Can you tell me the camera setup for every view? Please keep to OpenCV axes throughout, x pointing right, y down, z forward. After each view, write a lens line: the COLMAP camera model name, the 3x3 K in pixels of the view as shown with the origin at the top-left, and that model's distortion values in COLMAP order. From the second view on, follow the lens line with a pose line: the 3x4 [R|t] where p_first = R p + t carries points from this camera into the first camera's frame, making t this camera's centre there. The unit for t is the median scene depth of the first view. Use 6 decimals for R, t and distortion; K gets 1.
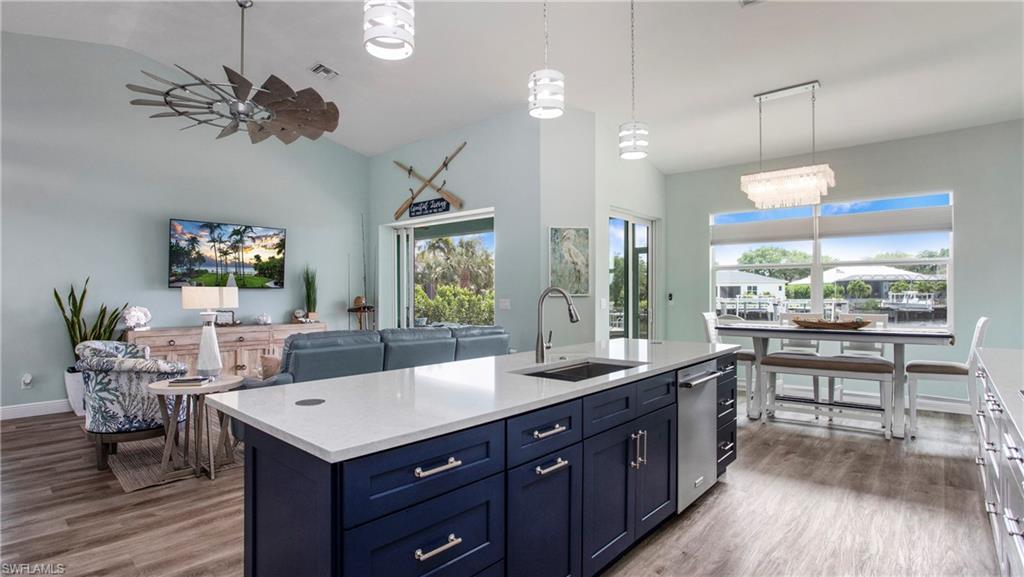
lens RADIAL K [[520.4, 0, 516.7], [0, 520.4, 293.9], [0, 0, 1]] dist [-0.004590, 0.002133]
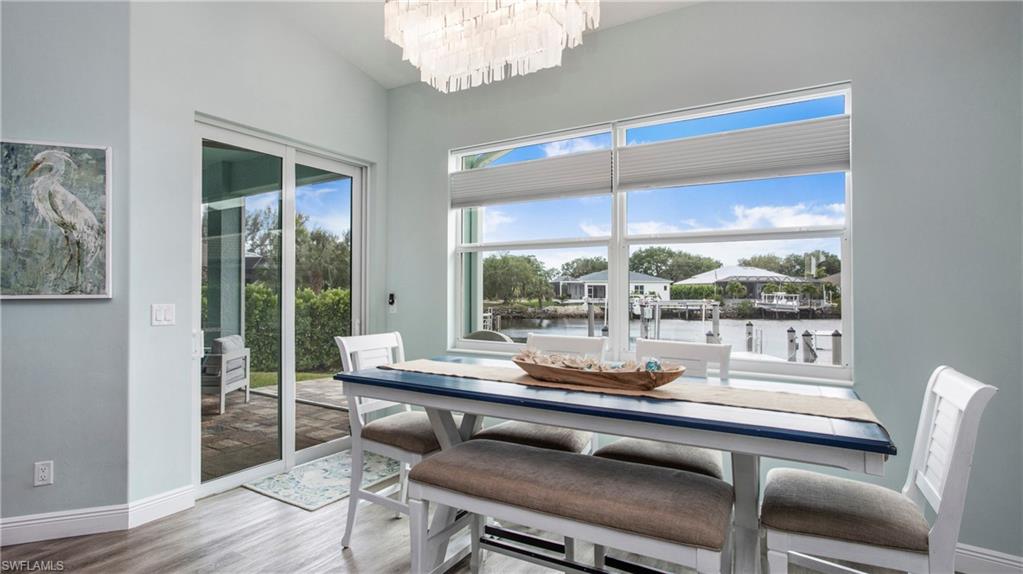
lens RADIAL K [[509.0, 0, 501.7], [0, 509.0, 305.1], [0, 0, 1]] dist [-0.040652, 0.004387]
pose [[0.989768, 0.005243, 0.142586, 0.377787], [-0.009068, 0.999616, 0.026195, -0.005594], [-0.142394, -0.027220, 0.989436, 0.486127]]
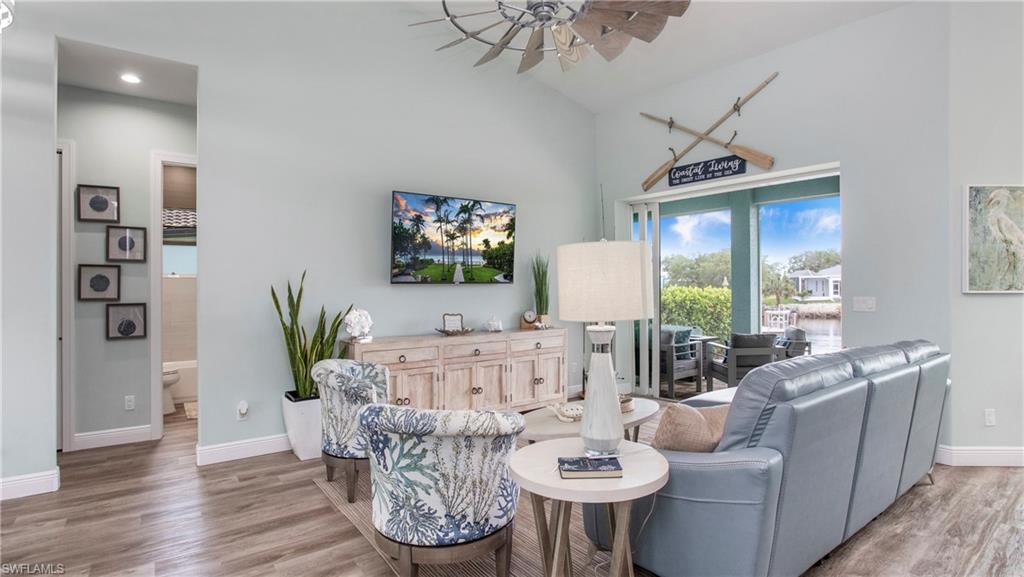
lens RADIAL K [[520.4, 0, 514.3], [0, 520.4, 291.3], [0, 0, 1]] dist [-0.004590, 0.002133]
pose [[0.985813, -0.000707, -0.167845, -0.331817], [0.001453, 0.999990, 0.004321, -0.002858], [0.167840, -0.004503, 0.985804, 0.262939]]
